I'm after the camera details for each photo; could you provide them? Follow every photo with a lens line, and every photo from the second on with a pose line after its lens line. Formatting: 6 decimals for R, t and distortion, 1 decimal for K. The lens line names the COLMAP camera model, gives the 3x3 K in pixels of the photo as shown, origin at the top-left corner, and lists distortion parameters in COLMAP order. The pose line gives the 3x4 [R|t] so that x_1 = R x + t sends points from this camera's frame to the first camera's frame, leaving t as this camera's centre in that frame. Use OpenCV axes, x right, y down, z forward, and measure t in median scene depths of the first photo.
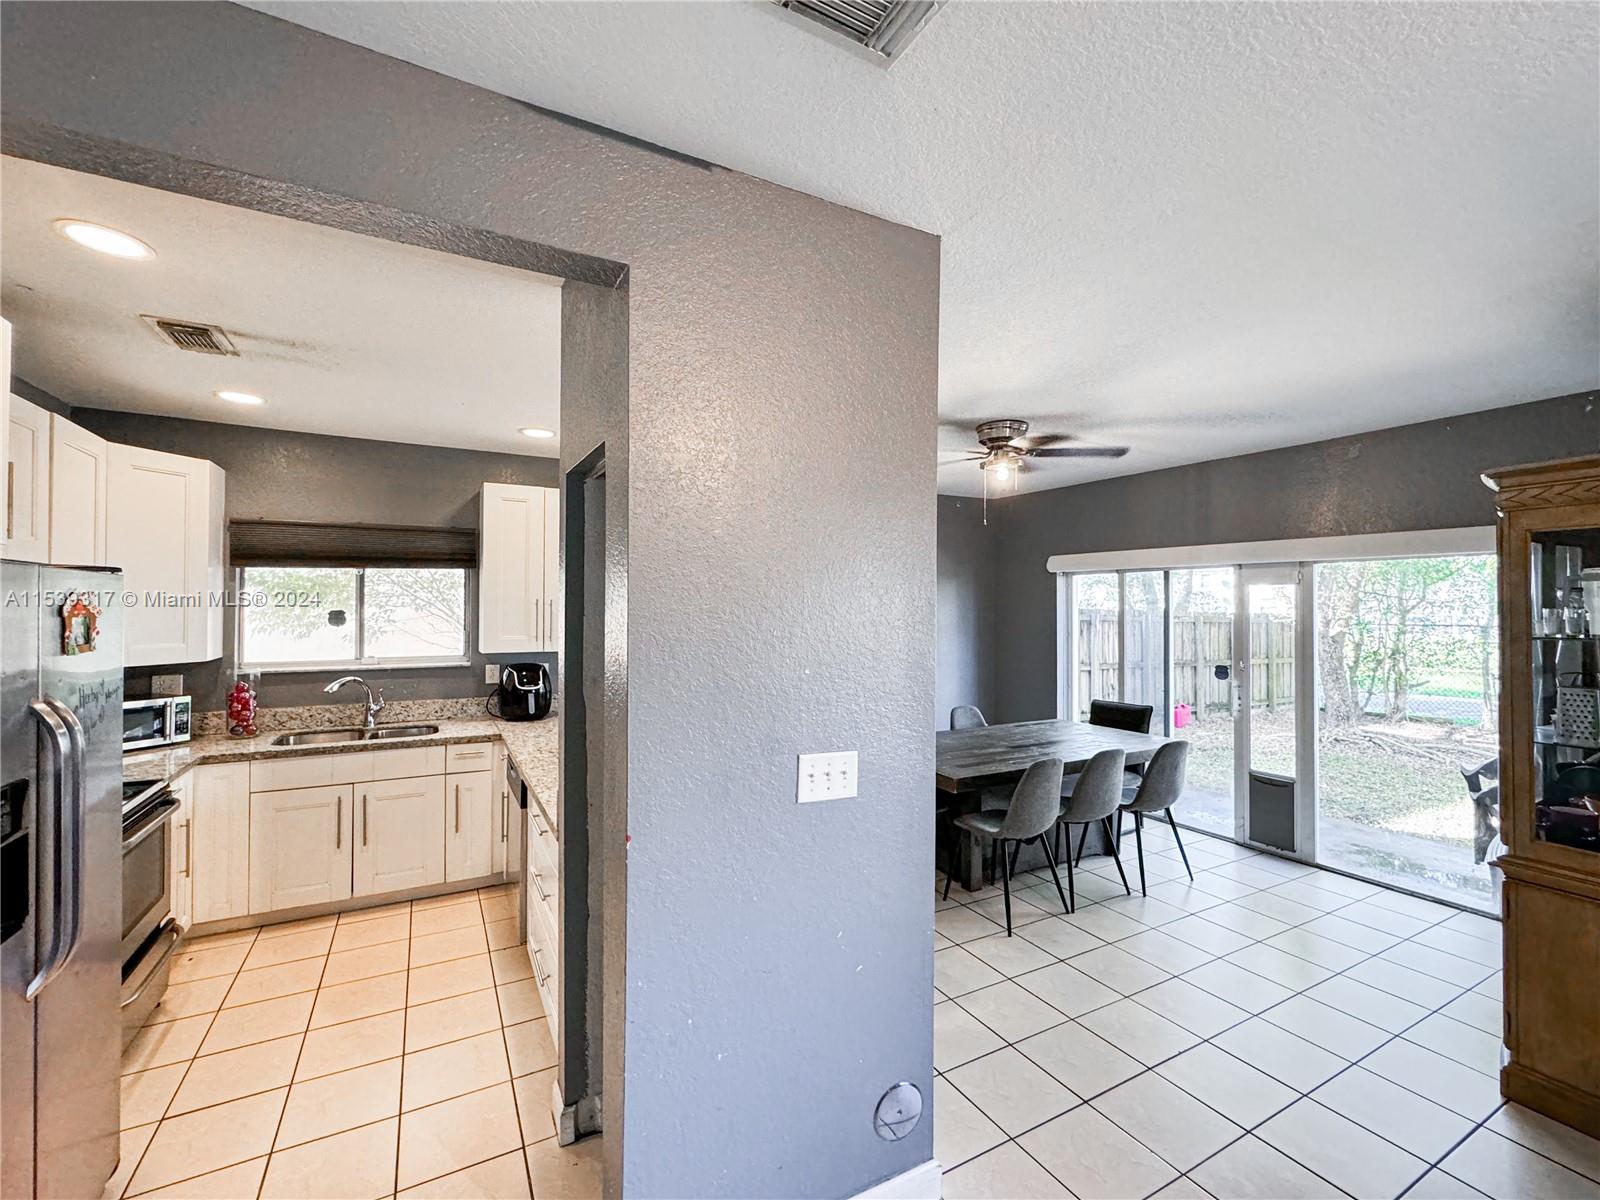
lens RADIAL K [[661.1, 0, 750.8], [0, 661.1, 609.1], [0, 0, 1]] dist [0.001832, -0.000102]
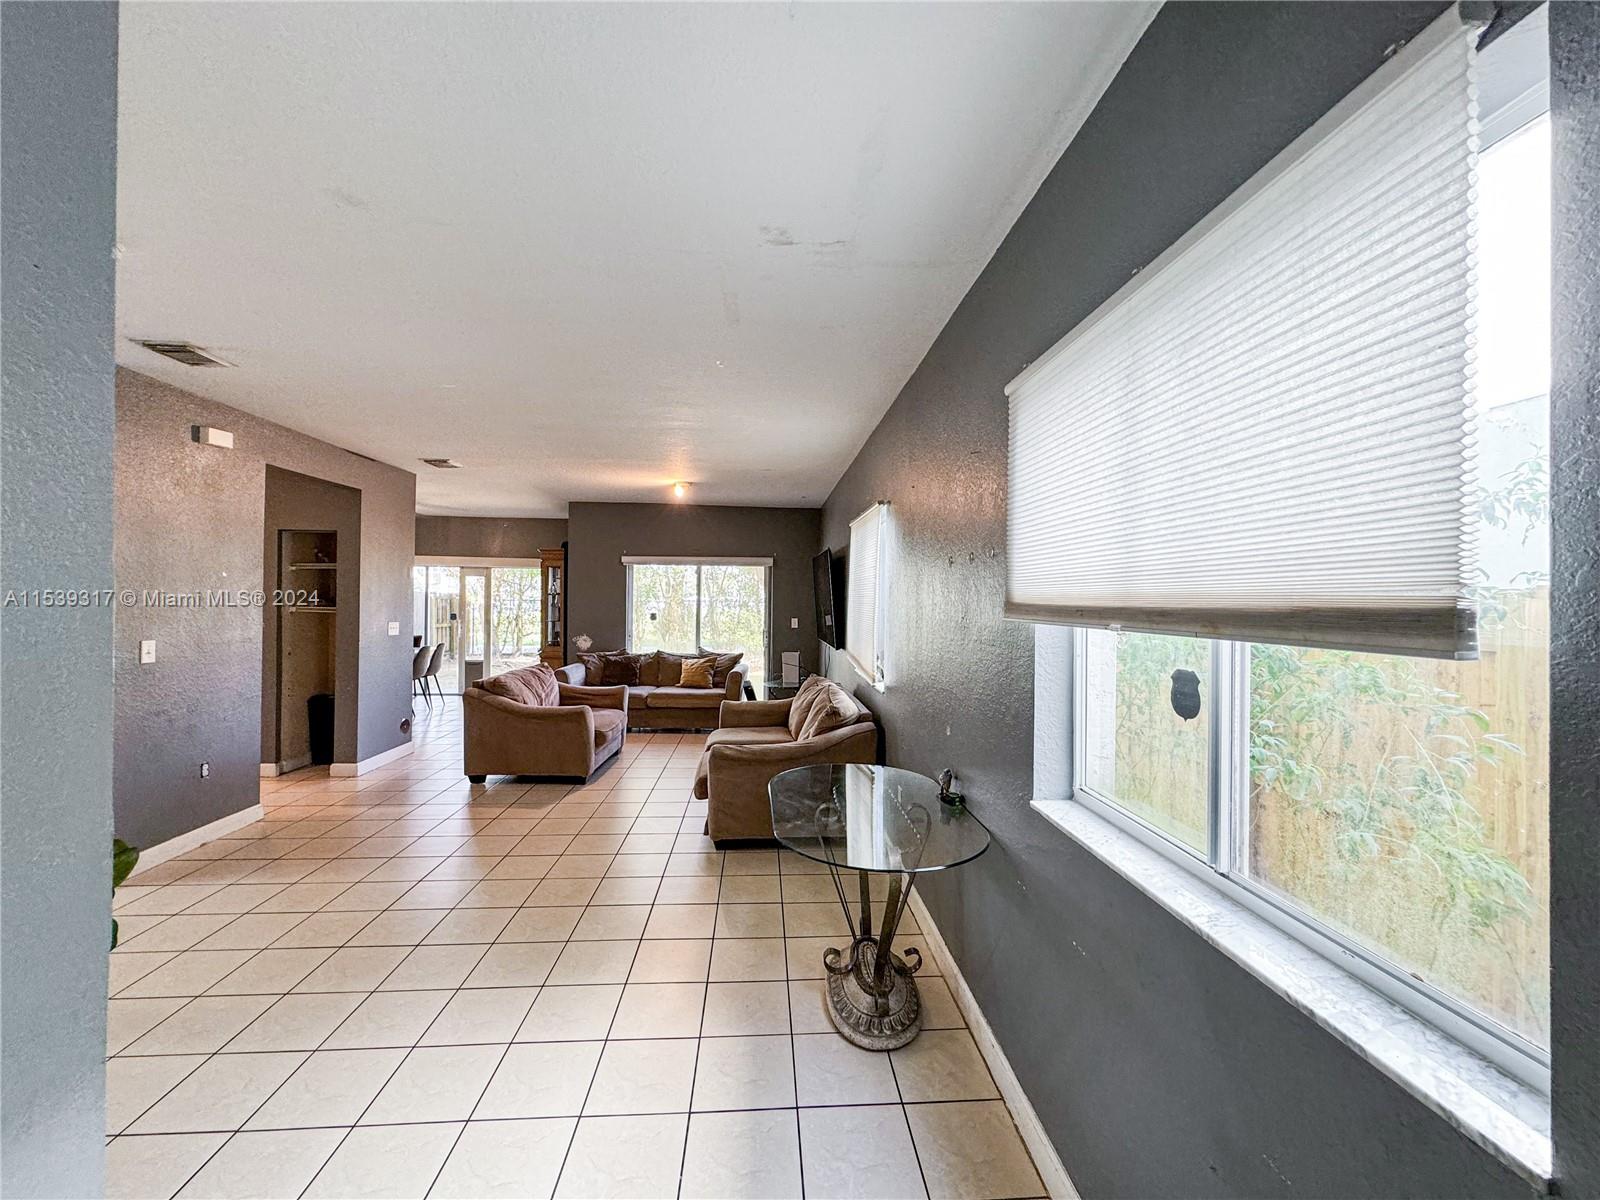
lens RADIAL K [[661.1, 0, 808.0], [0, 661.1, 595.7], [0, 0, 1]] dist [0.001832, -0.000102]
pose [[0.383210, 0.003359, 0.923655, -0.805945], [-0.008214, 0.999966, -0.000229, 0.019267], [-0.923625, -0.007500, 0.383225, -0.856688]]
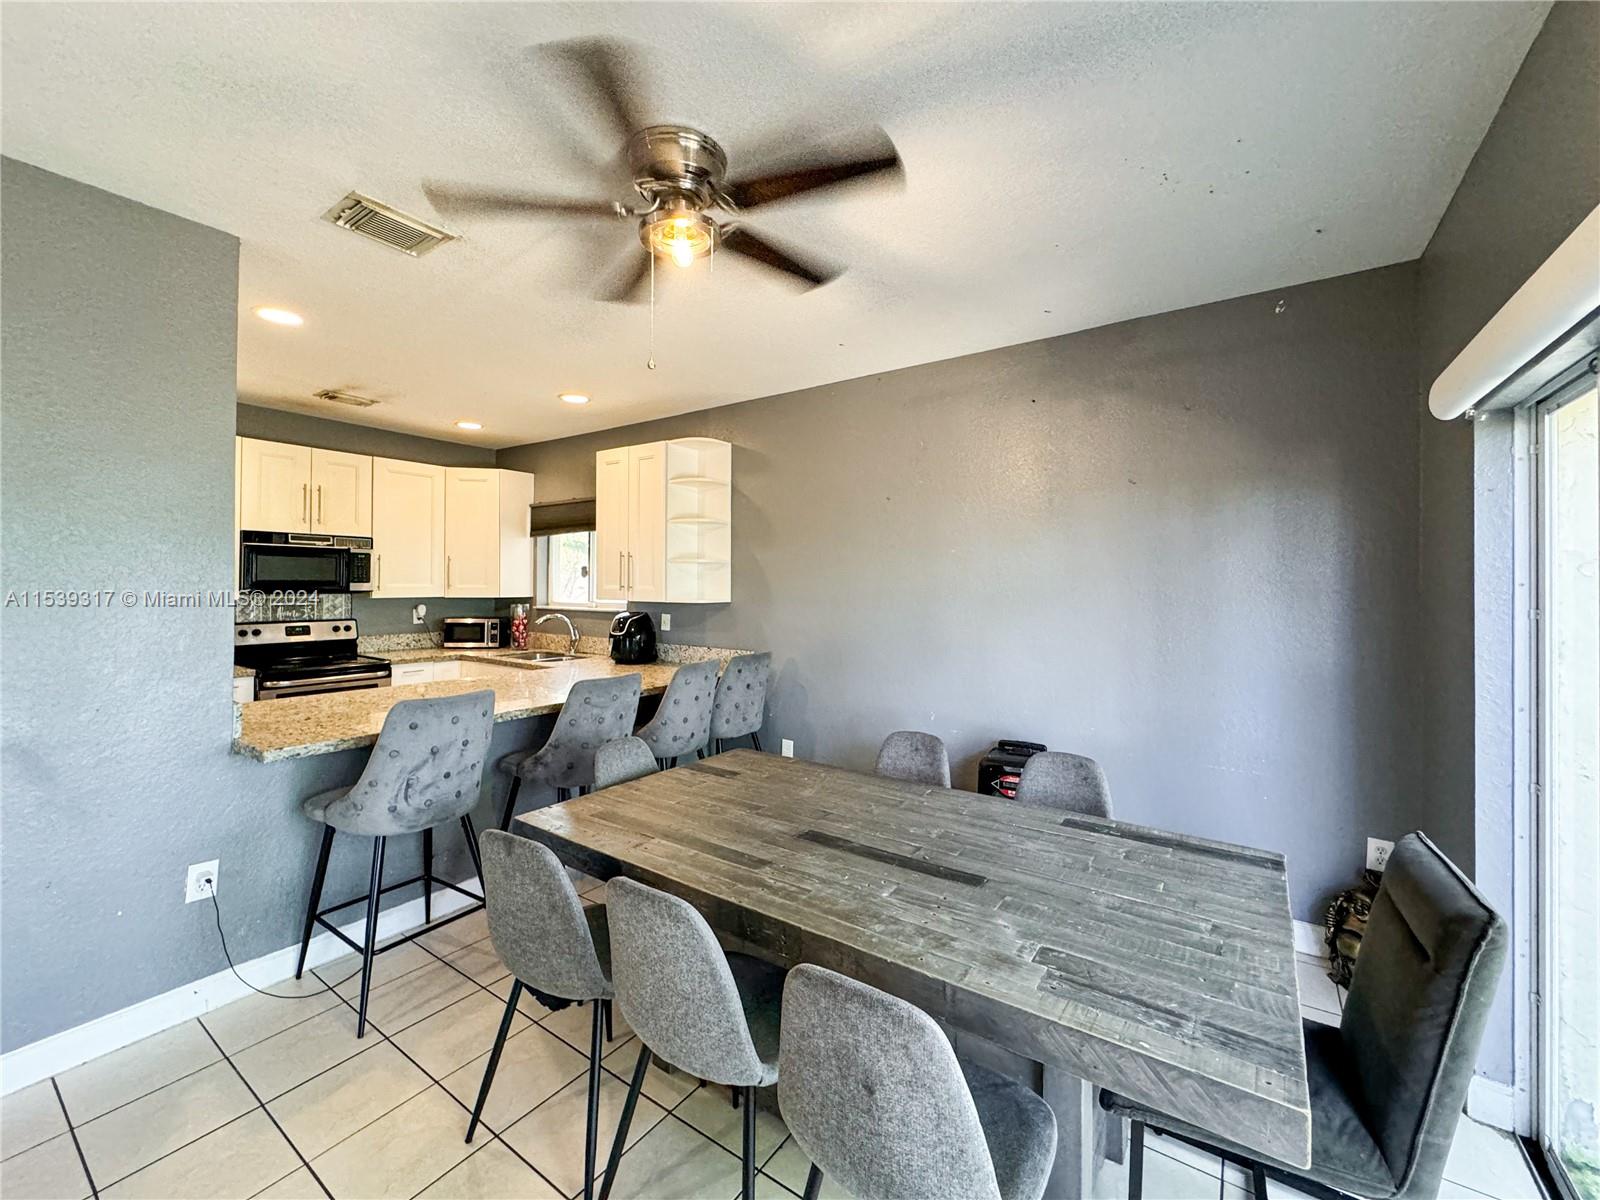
lens RADIAL K [[661.1, 0, 801.7], [0, 661.1, 574.7], [0, 0, 1]] dist [0.001832, -0.000102]
pose [[0.504769, -0.005716, -0.863235, 0.728673], [-0.007907, 0.999906, -0.011244, 0.034324], [0.863218, 0.012502, 0.504676, 0.716674]]
